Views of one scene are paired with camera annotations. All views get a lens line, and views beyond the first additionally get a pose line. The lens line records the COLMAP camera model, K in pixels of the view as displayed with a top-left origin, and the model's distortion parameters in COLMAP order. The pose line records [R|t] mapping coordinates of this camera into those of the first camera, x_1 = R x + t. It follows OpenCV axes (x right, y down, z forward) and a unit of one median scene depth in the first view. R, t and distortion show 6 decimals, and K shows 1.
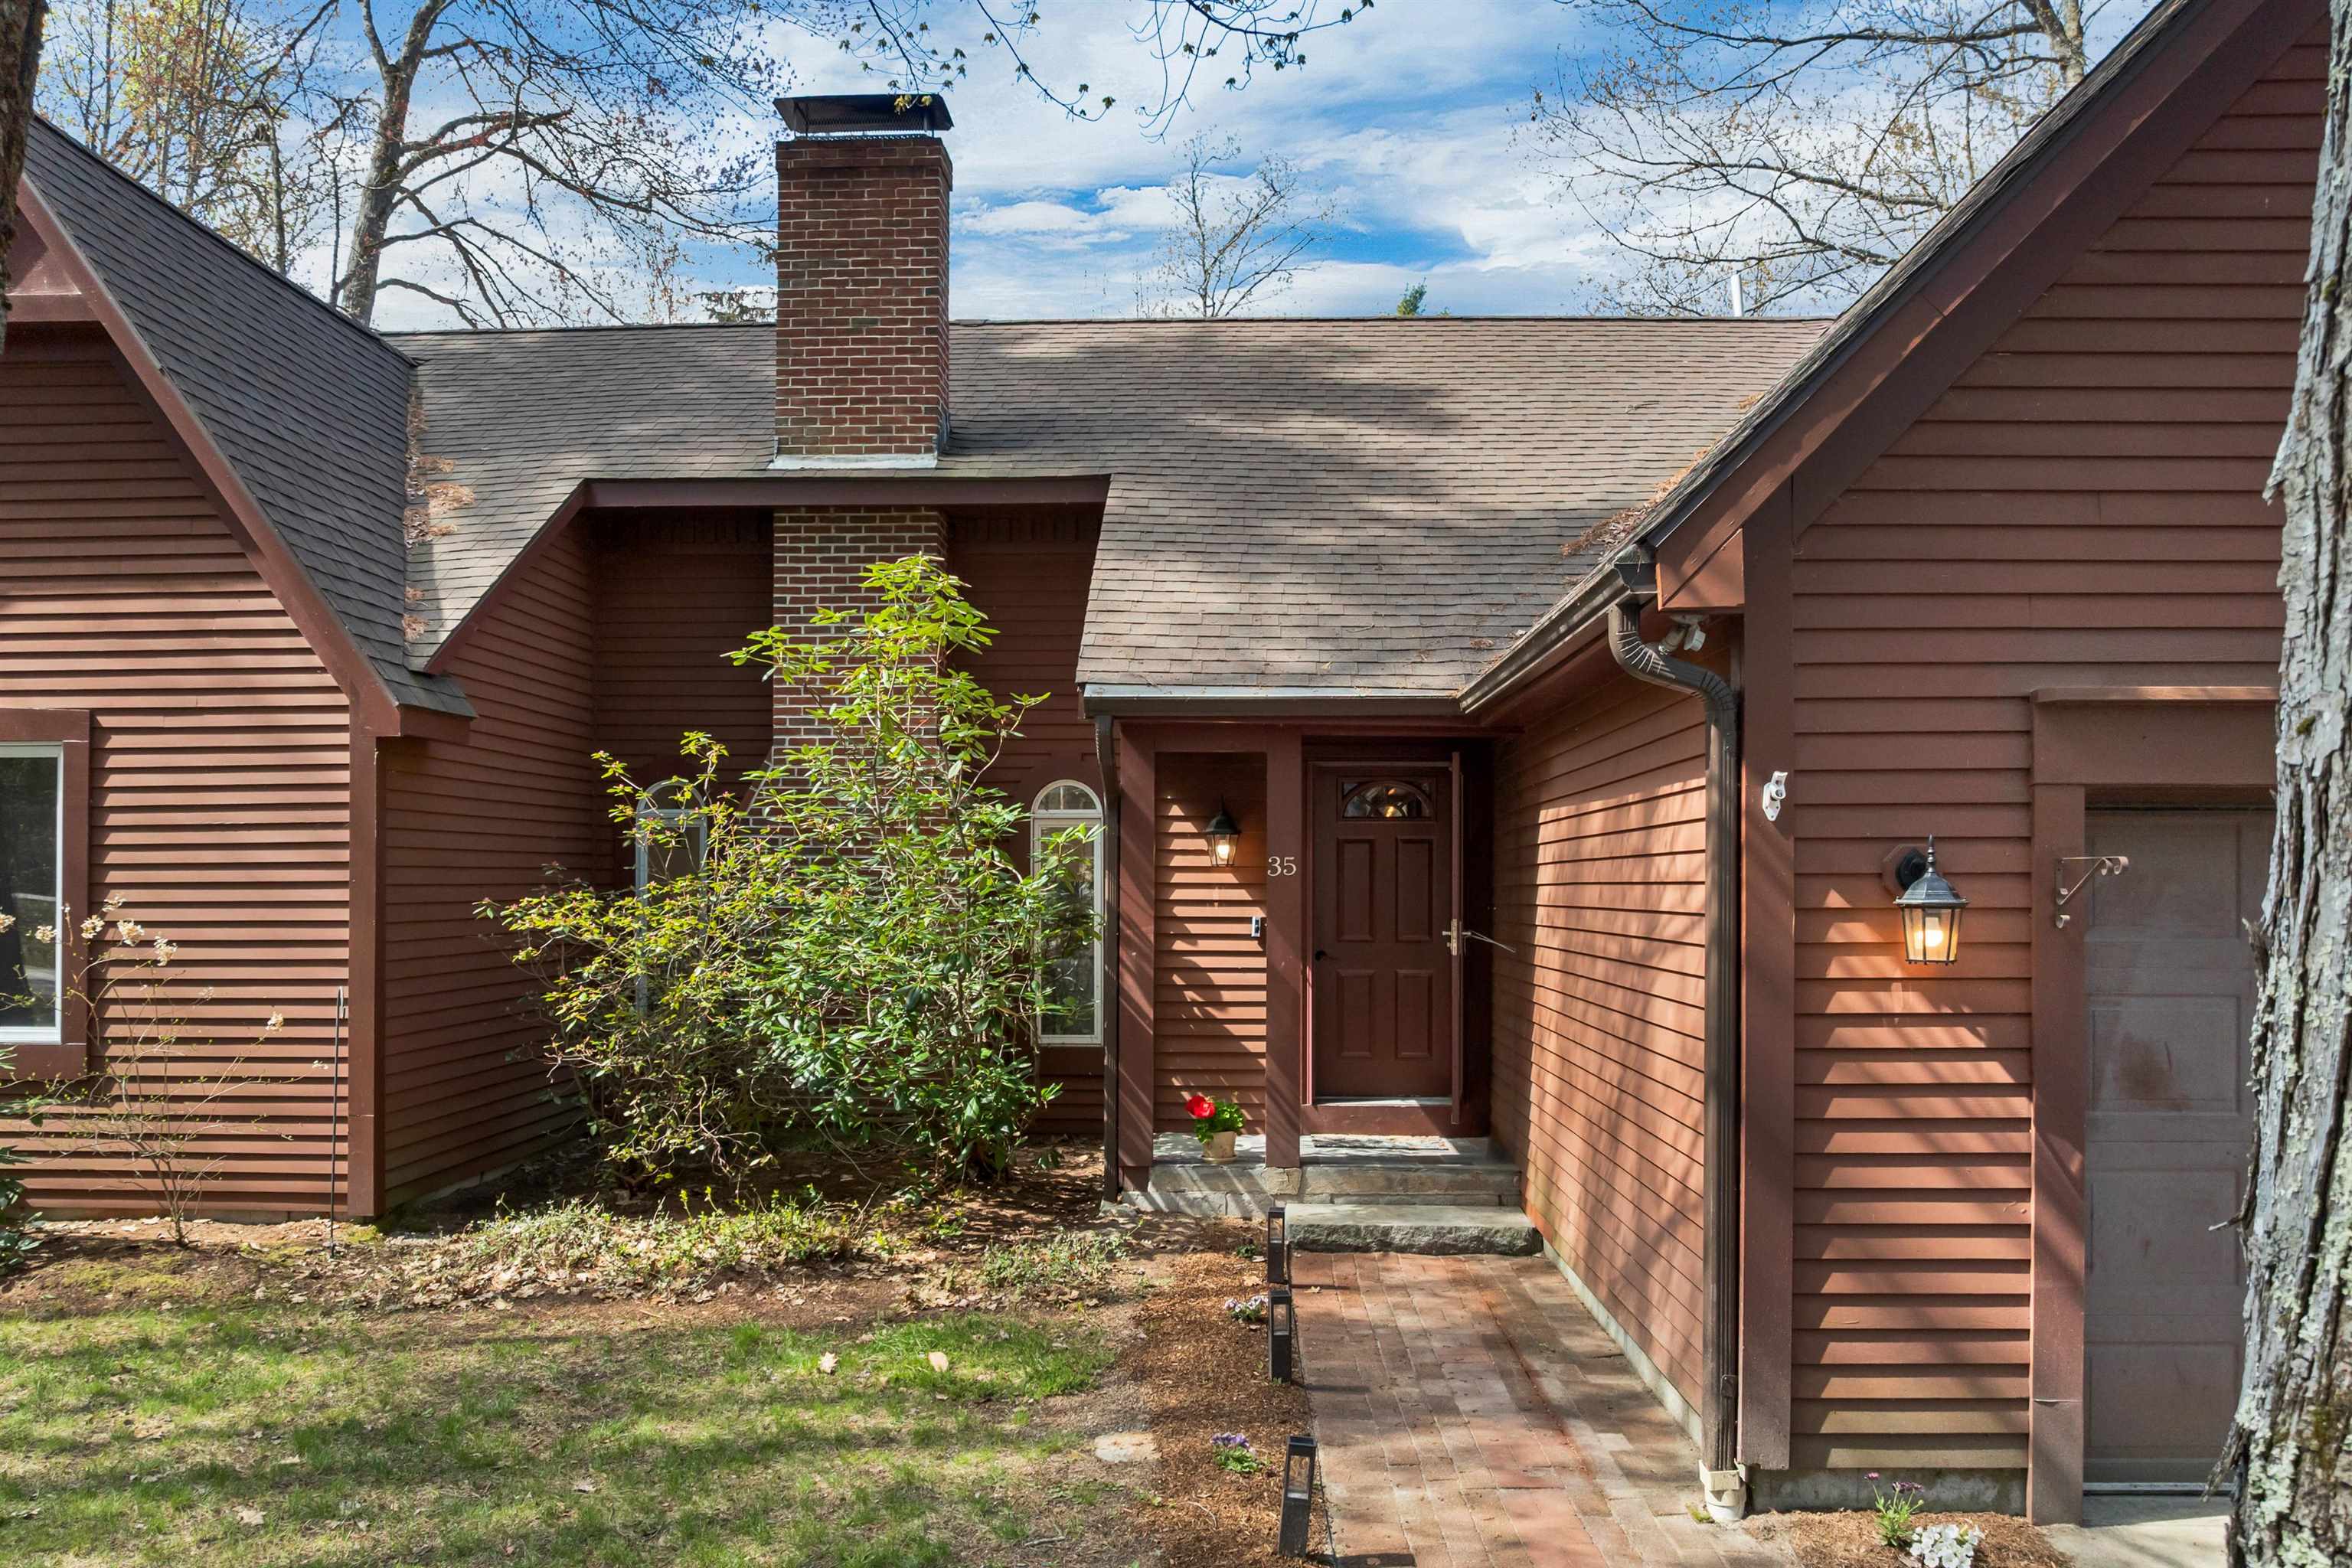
lens RADIAL K [[1684.9, 0, 1186.3], [0, 1684.9, 891.3], [0, 0, 1]] dist [-0.043399, -0.002352]
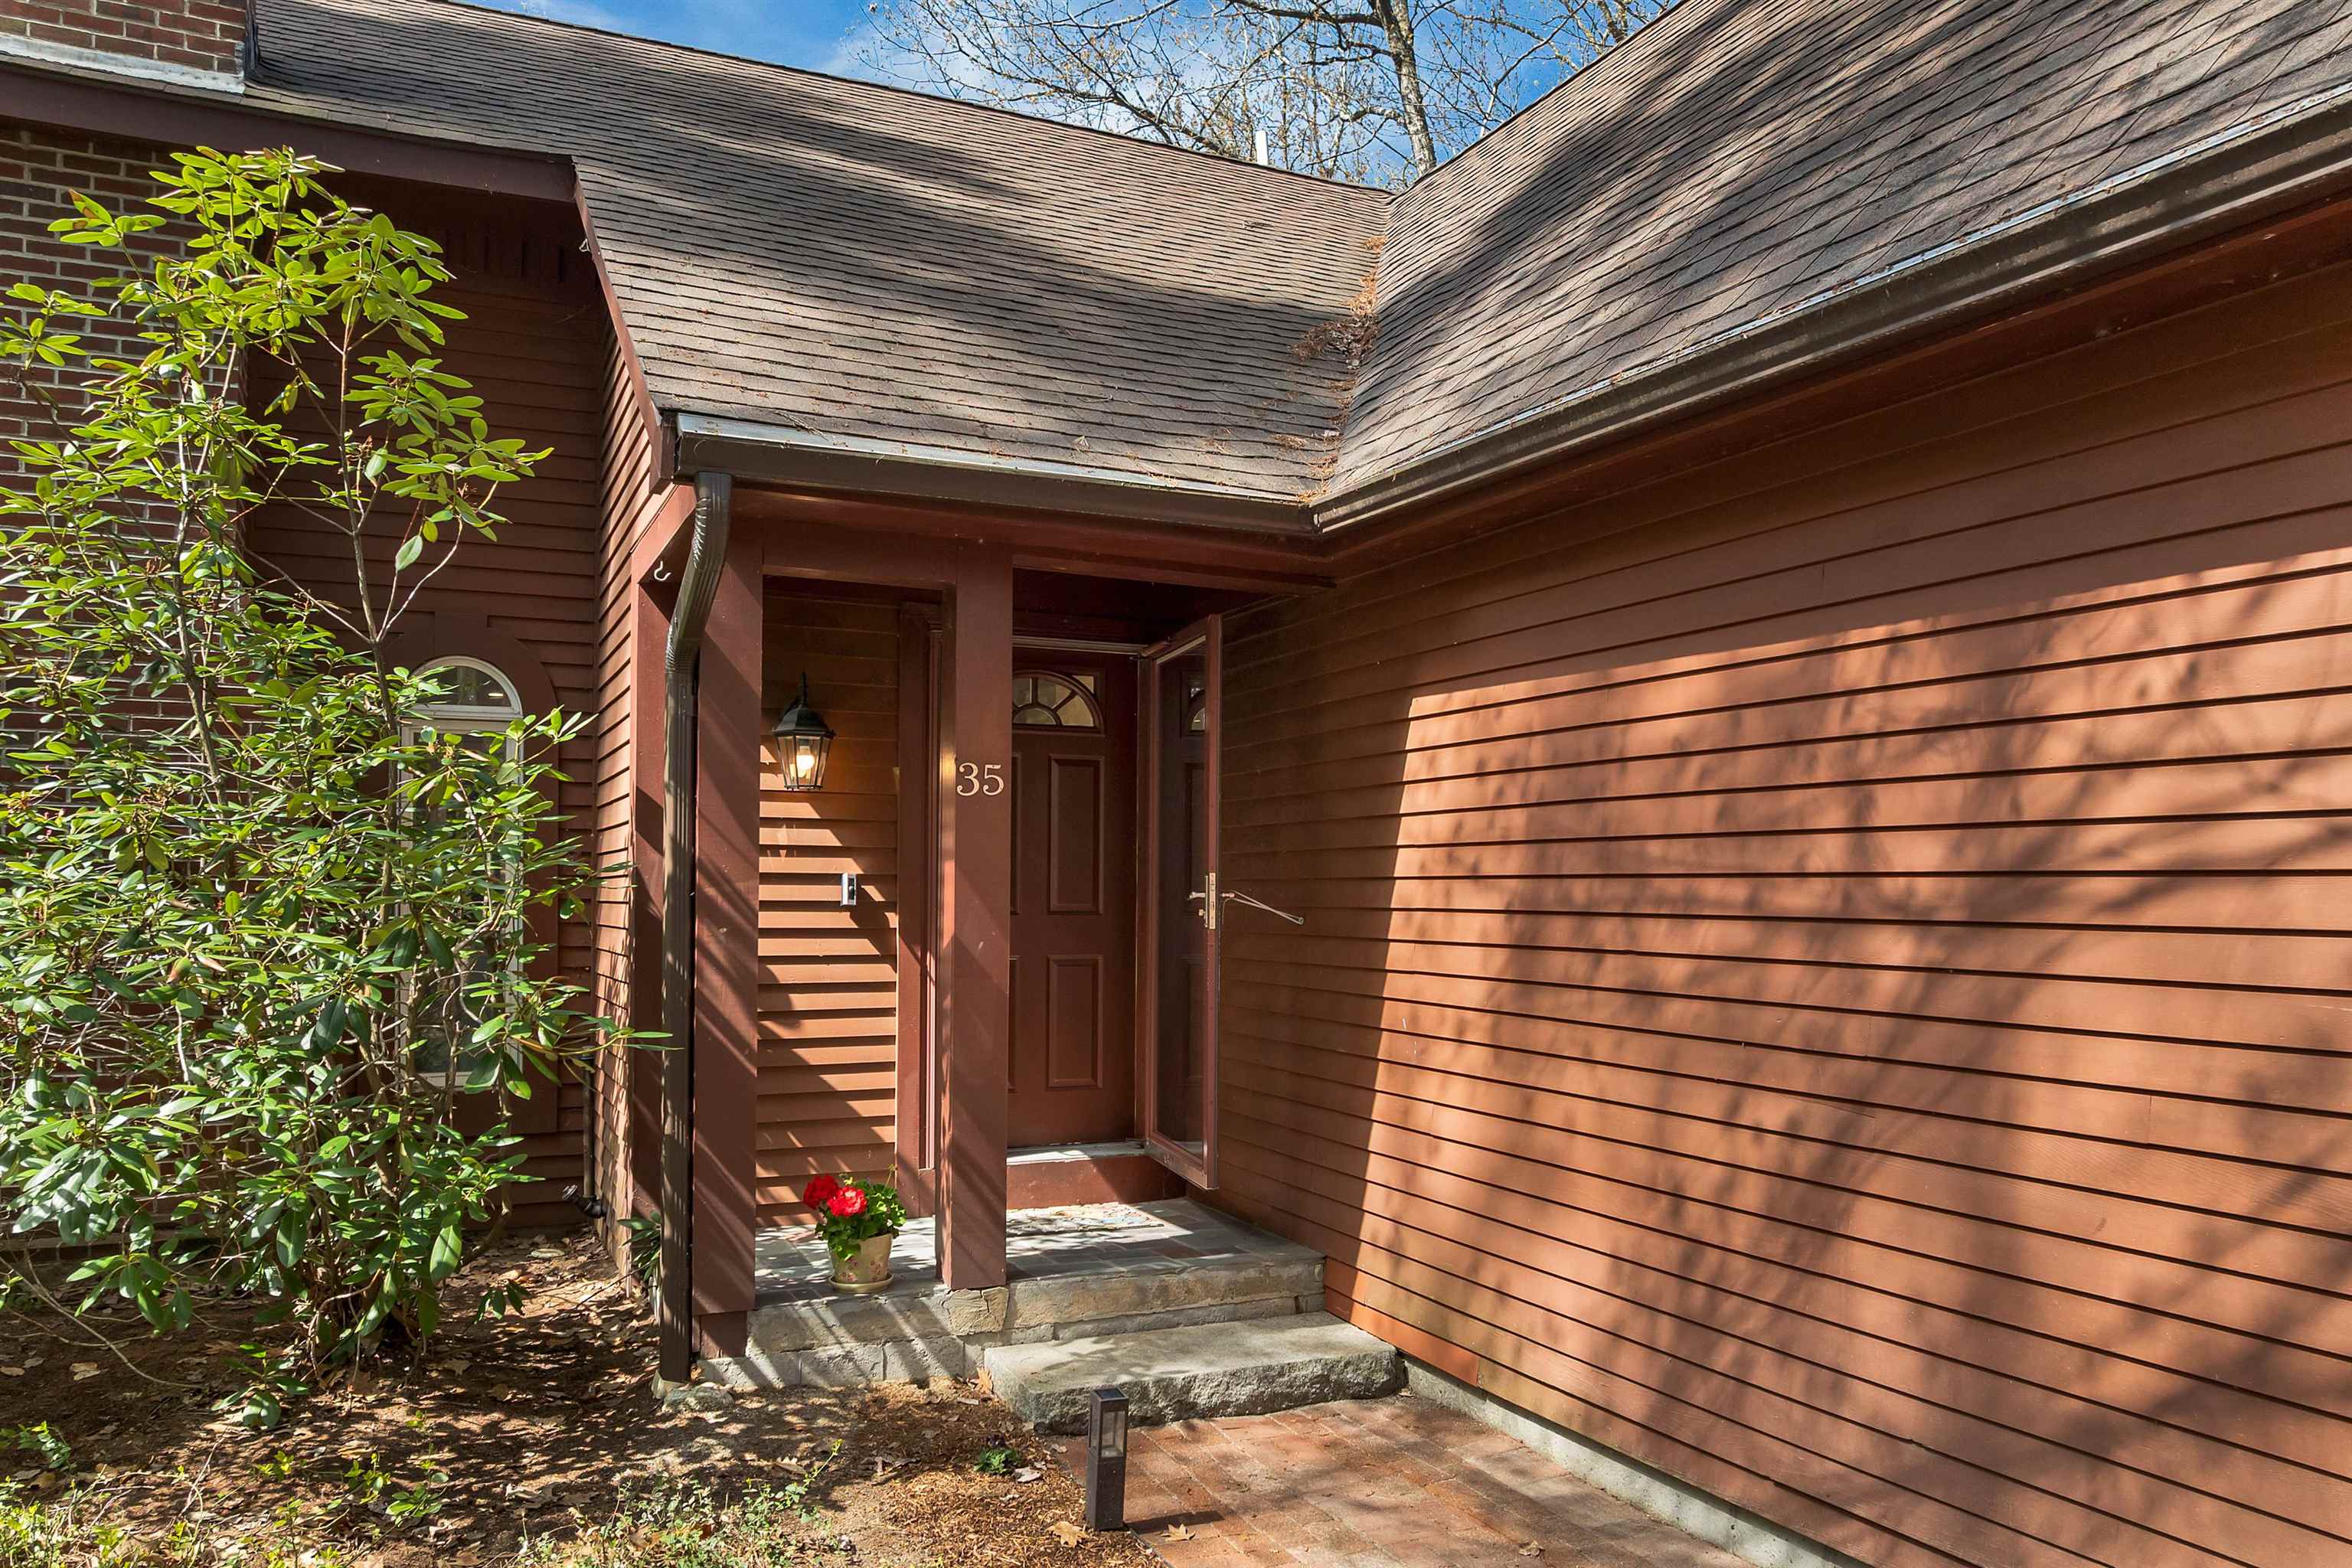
lens RADIAL K [[1684.9, 0, 1186.3], [0, 1684.9, 891.3], [0, 0, 1]] dist [-0.043399, -0.002352]
pose [[0.890450, 0.001498, 0.455079, -0.146452], [-0.002360, 0.999996, 0.001328, 0.023217], [-0.455075, -0.002256, 0.890450, 0.439801]]
